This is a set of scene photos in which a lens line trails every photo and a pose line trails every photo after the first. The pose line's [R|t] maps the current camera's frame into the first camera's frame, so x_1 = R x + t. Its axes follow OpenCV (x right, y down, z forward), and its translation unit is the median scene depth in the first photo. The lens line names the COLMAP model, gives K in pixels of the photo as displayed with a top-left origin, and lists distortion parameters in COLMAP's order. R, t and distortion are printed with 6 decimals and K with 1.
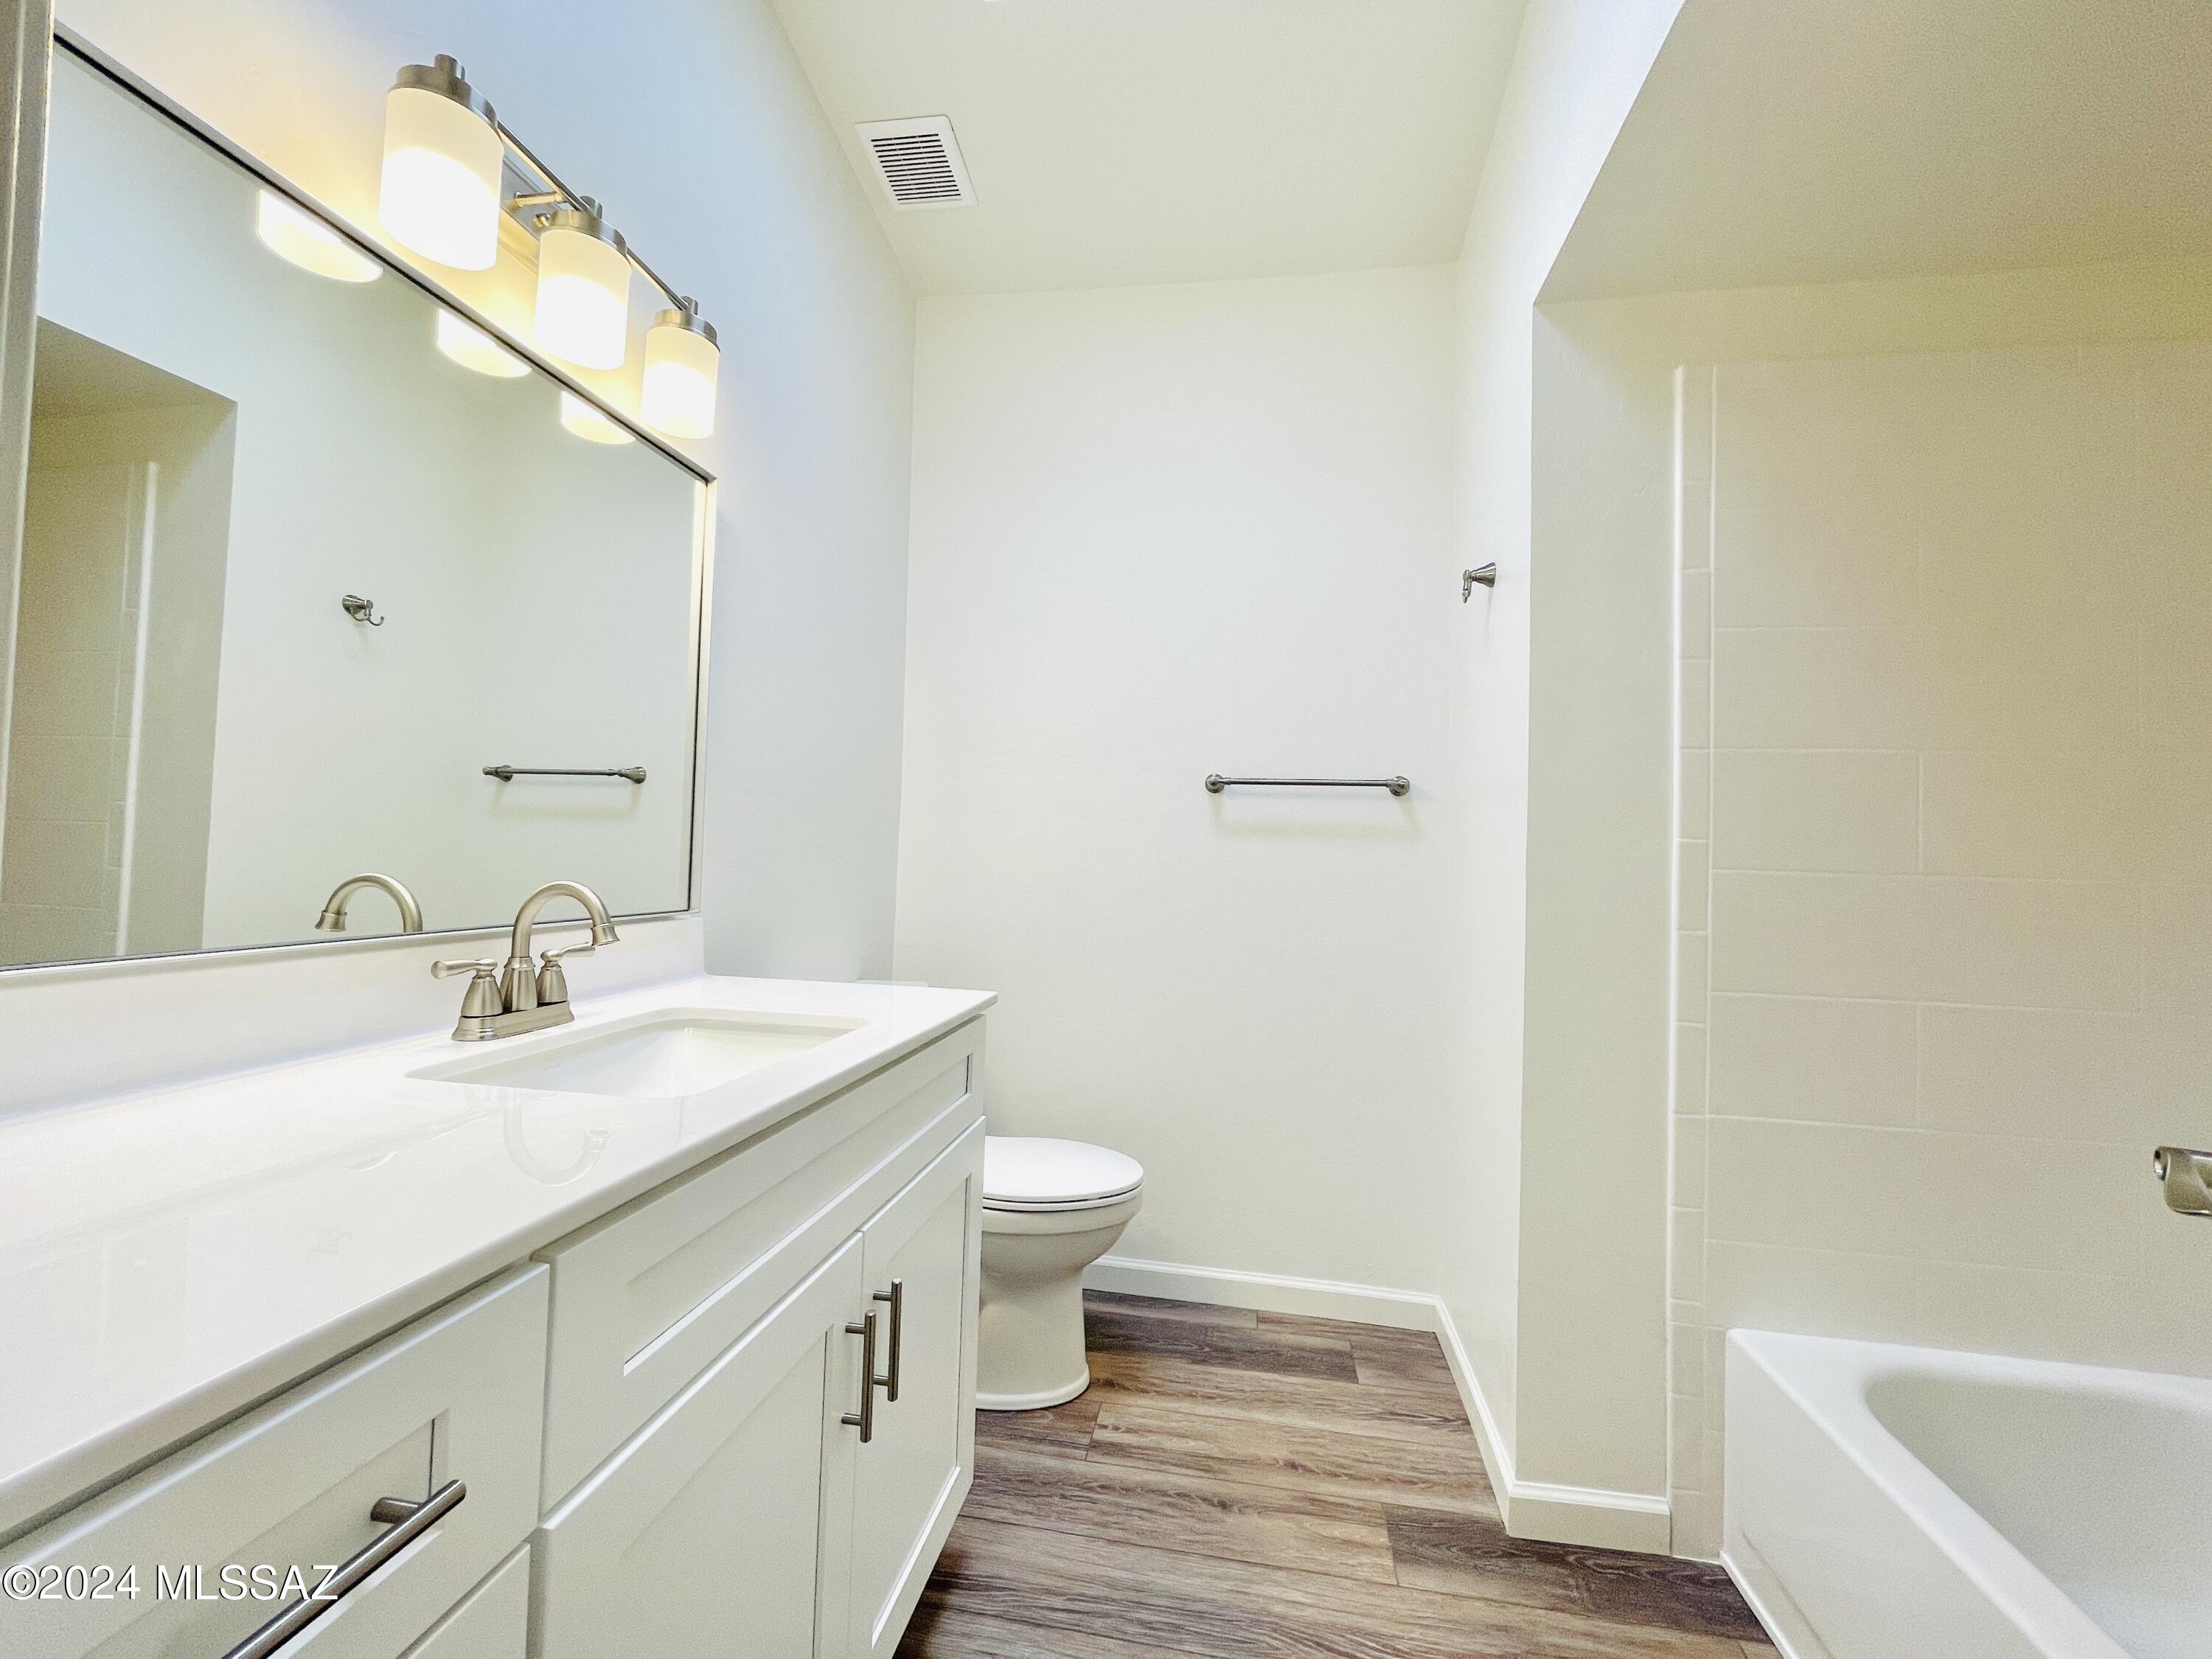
lens RADIAL K [[894.0, 0, 1106.0], [0, 894.0, 829.5], [0, 0, 1]] dist [-0.000590, 0.000385]
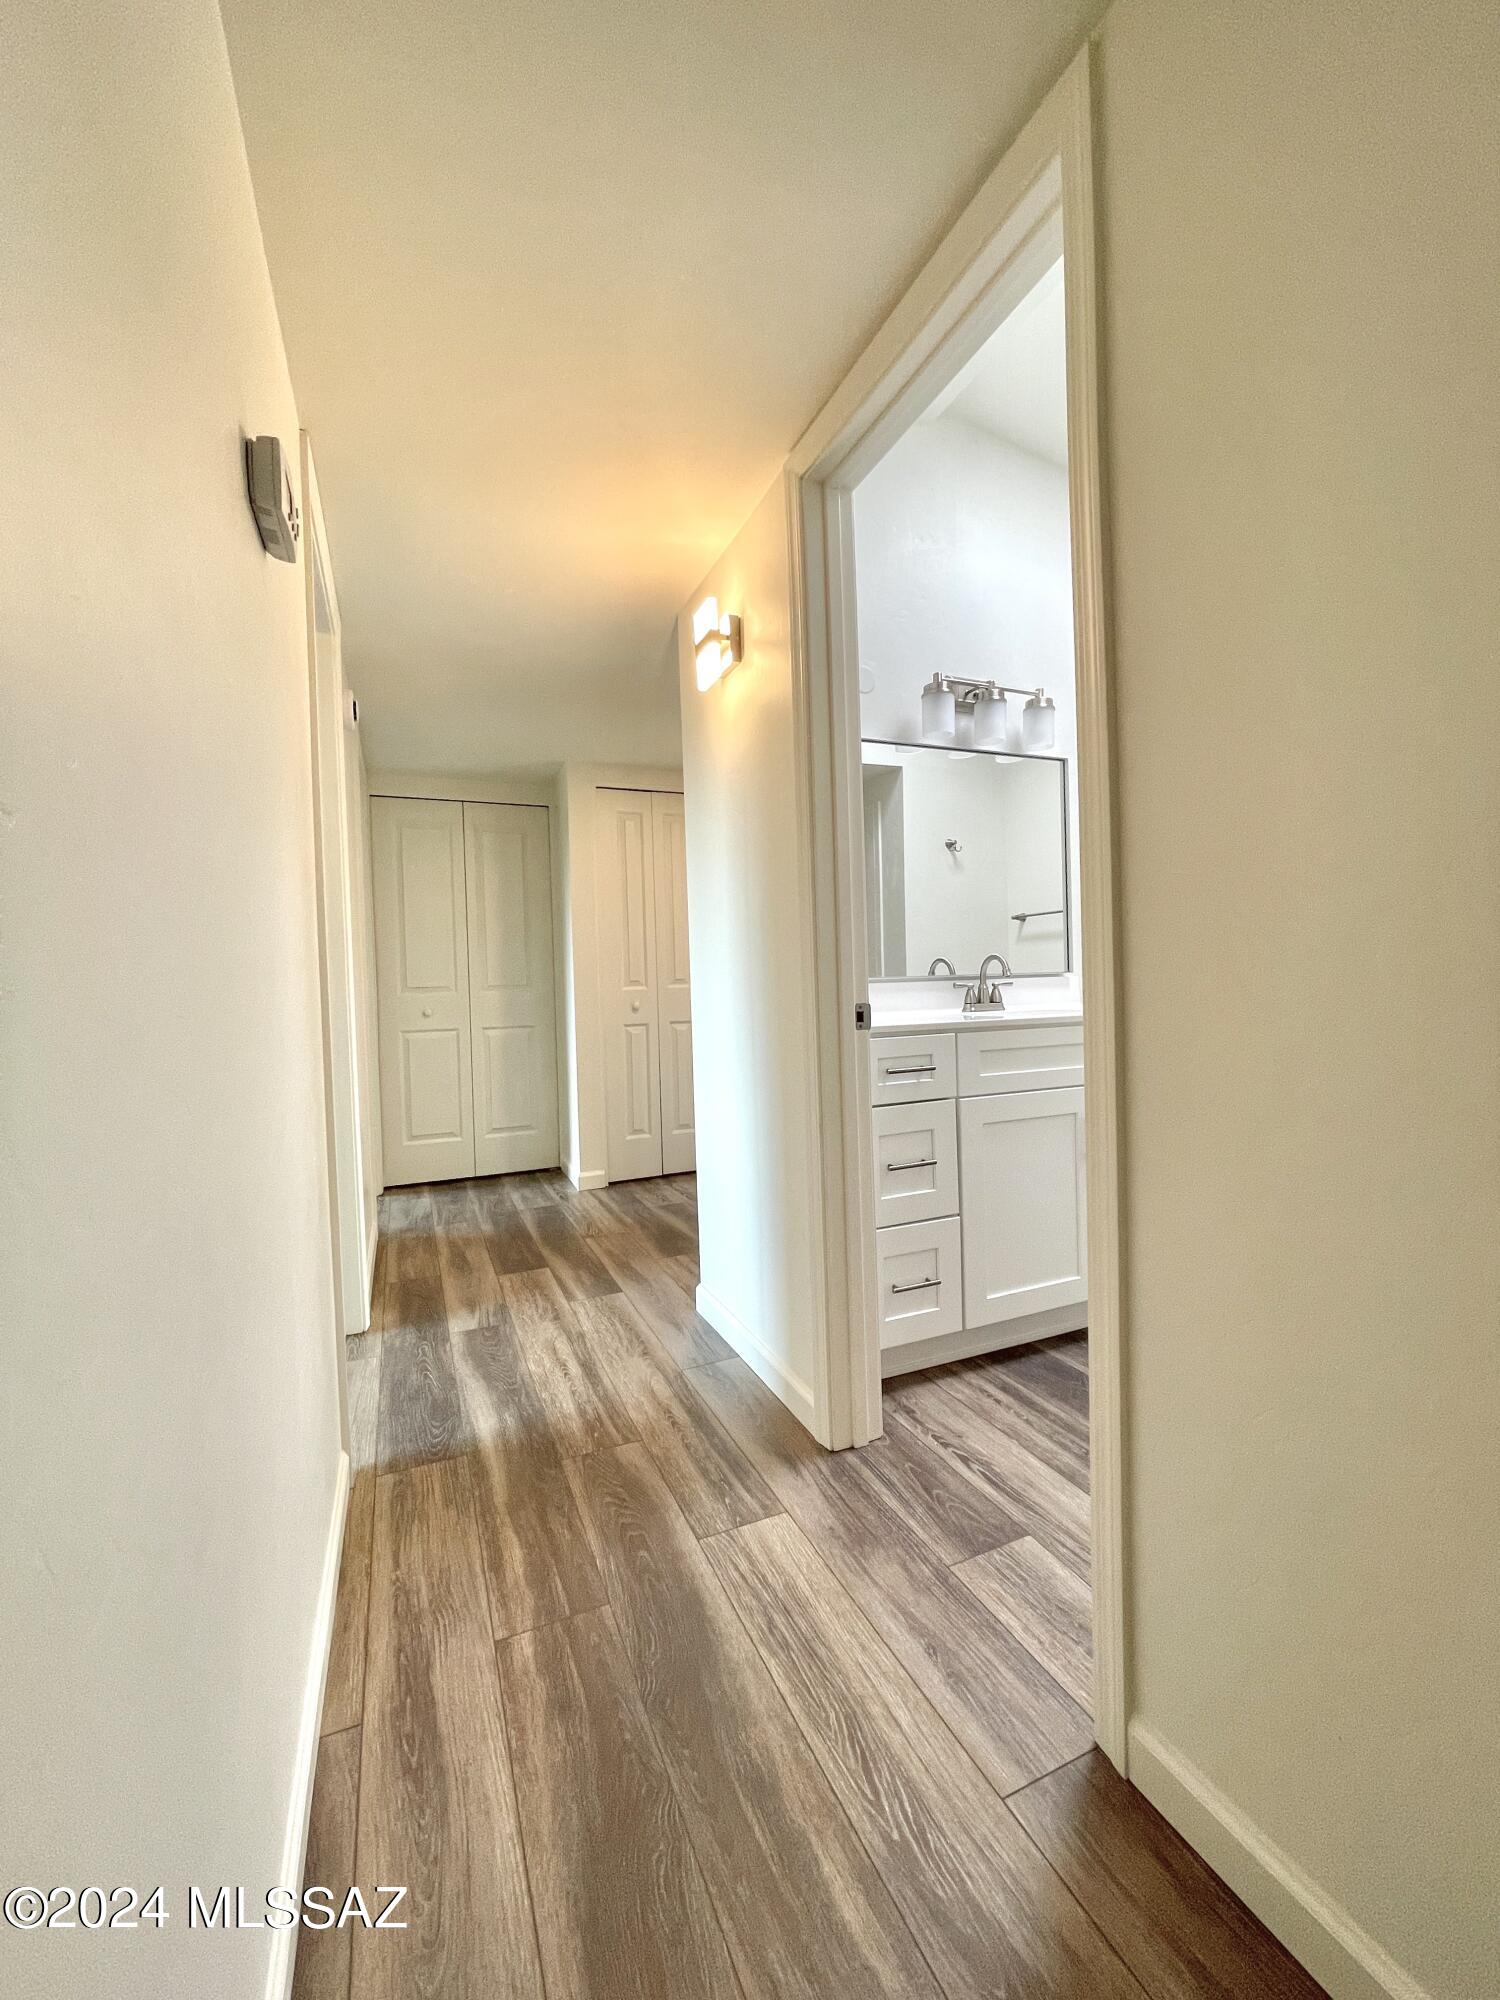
lens RADIAL K [[808.3, 0, 750.0], [0, 808.3, 1000.0], [0, 0, 1]] dist [-0.000590, 0.000385]
pose [[0.543841, -0.025264, -0.838808, 0.933189], [0.071320, 0.997322, 0.016203, 0.089642], [0.836152, -0.068636, 0.544186, -0.855412]]
